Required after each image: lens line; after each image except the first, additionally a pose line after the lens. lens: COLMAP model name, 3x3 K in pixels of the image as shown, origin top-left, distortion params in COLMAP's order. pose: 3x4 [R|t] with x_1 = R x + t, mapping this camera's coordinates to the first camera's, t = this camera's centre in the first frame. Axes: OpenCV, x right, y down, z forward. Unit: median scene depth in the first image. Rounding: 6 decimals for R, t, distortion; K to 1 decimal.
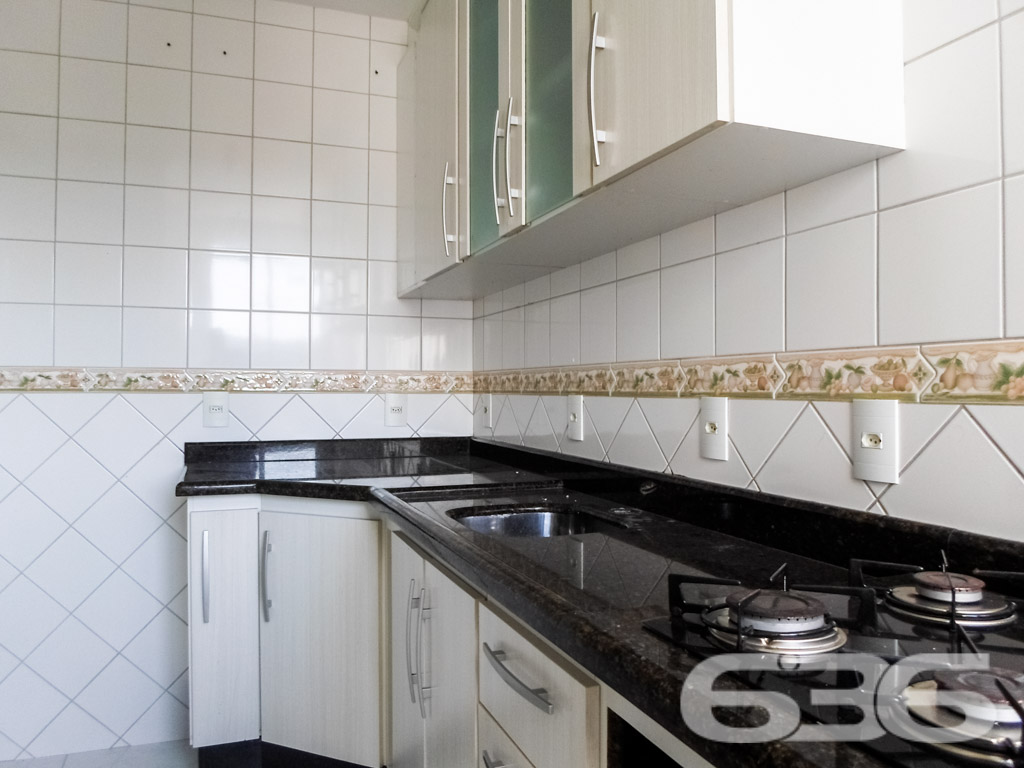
lens RADIAL K [[779.3, 0, 562.0], [0, 779.3, 379.5], [0, 0, 1]] dist [-0.035963, -0.007445]
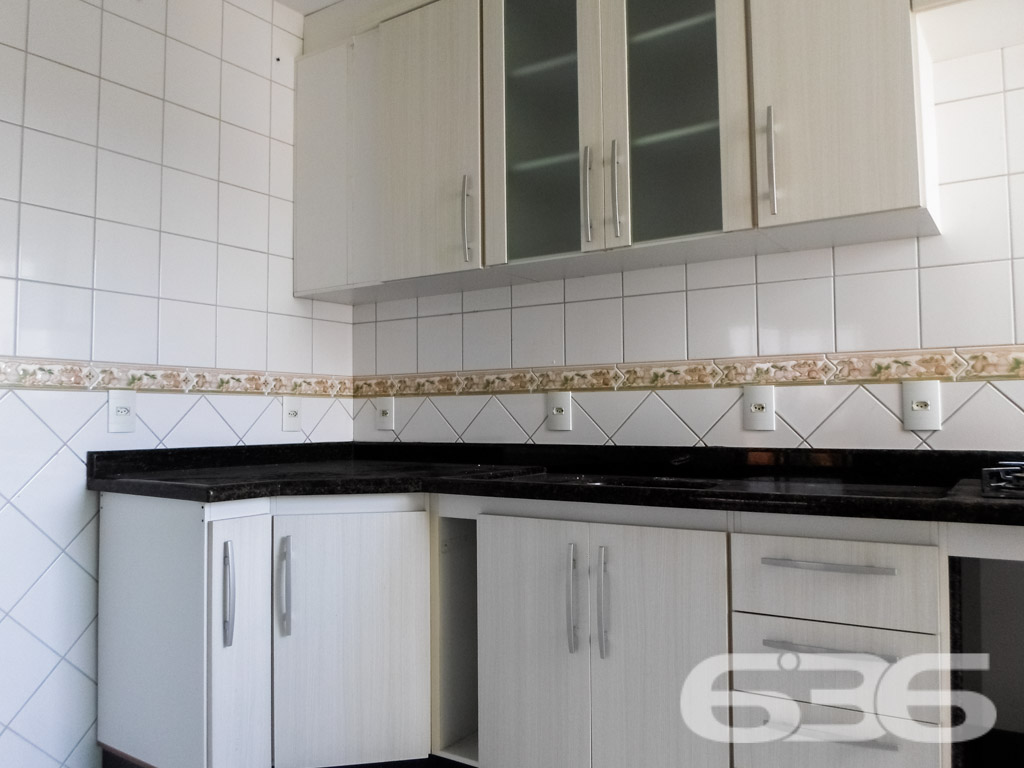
lens RADIAL K [[779.3, 0, 519.7], [0, 779.3, 386.2], [0, 0, 1]] dist [-0.035963, -0.007445]
pose [[0.816000, 0.015190, 0.577852, -1.055050], [0.004297, 0.999468, -0.032341, 0.073408], [-0.578036, 0.028873, 0.815500, 0.126092]]
